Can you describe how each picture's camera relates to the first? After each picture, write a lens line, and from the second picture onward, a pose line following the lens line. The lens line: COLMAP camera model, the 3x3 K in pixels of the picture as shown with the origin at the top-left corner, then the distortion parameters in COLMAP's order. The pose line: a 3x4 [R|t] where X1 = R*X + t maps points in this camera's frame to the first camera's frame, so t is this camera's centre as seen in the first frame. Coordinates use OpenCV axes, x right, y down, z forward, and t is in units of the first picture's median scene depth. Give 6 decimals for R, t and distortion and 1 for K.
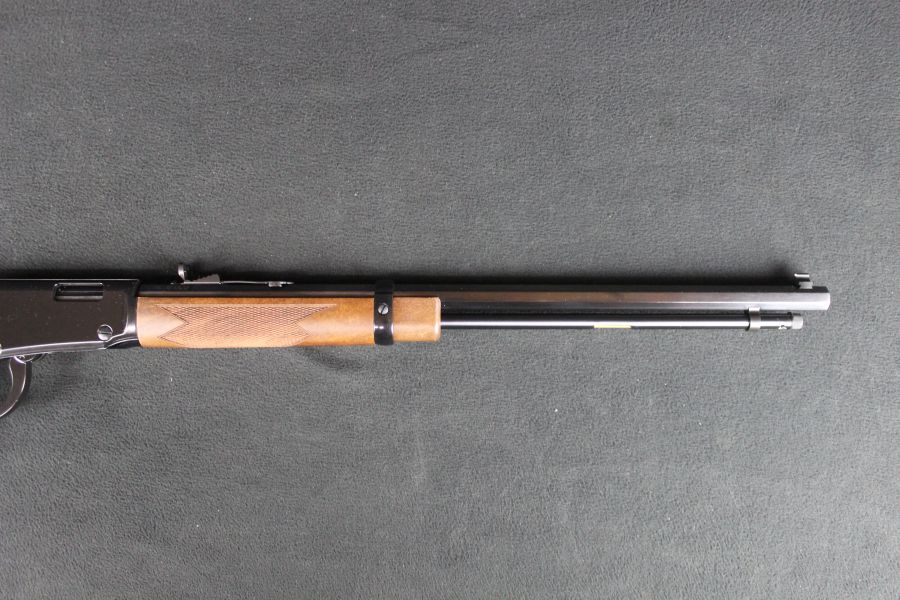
lens RADIAL K [[782.7, 0, 458.2], [0, 782.7, 300.6], [0, 0, 1]] dist [-0.143566, 0.127682]
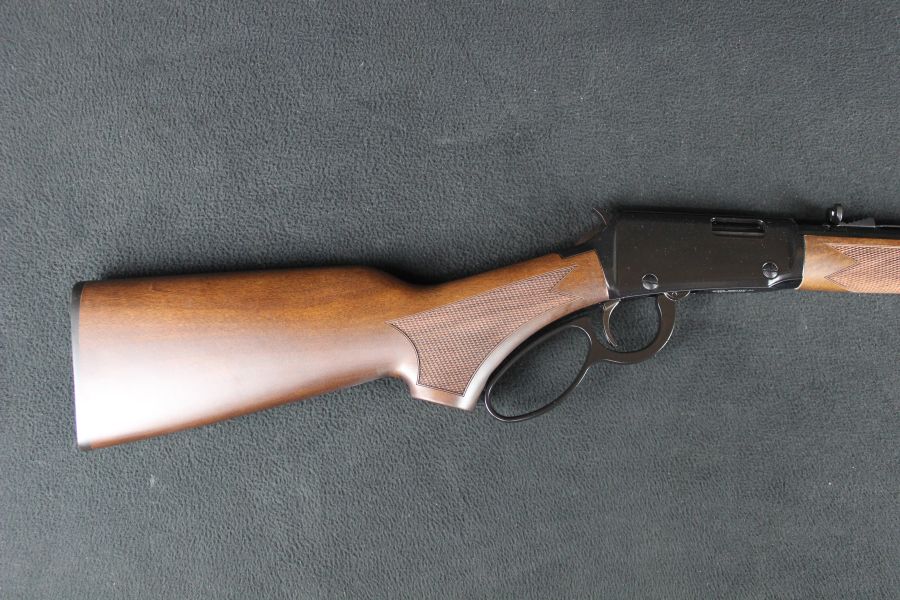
lens RADIAL K [[782.7, 0, 453.7], [0, 782.7, 315.5], [0, 0, 1]] dist [-0.143566, 0.127682]
pose [[0.999115, 0.035594, -0.022413, -0.797074], [-0.037175, 0.996521, -0.074587, 0.176224], [0.019680, 0.075354, 0.996963, 0.043430]]
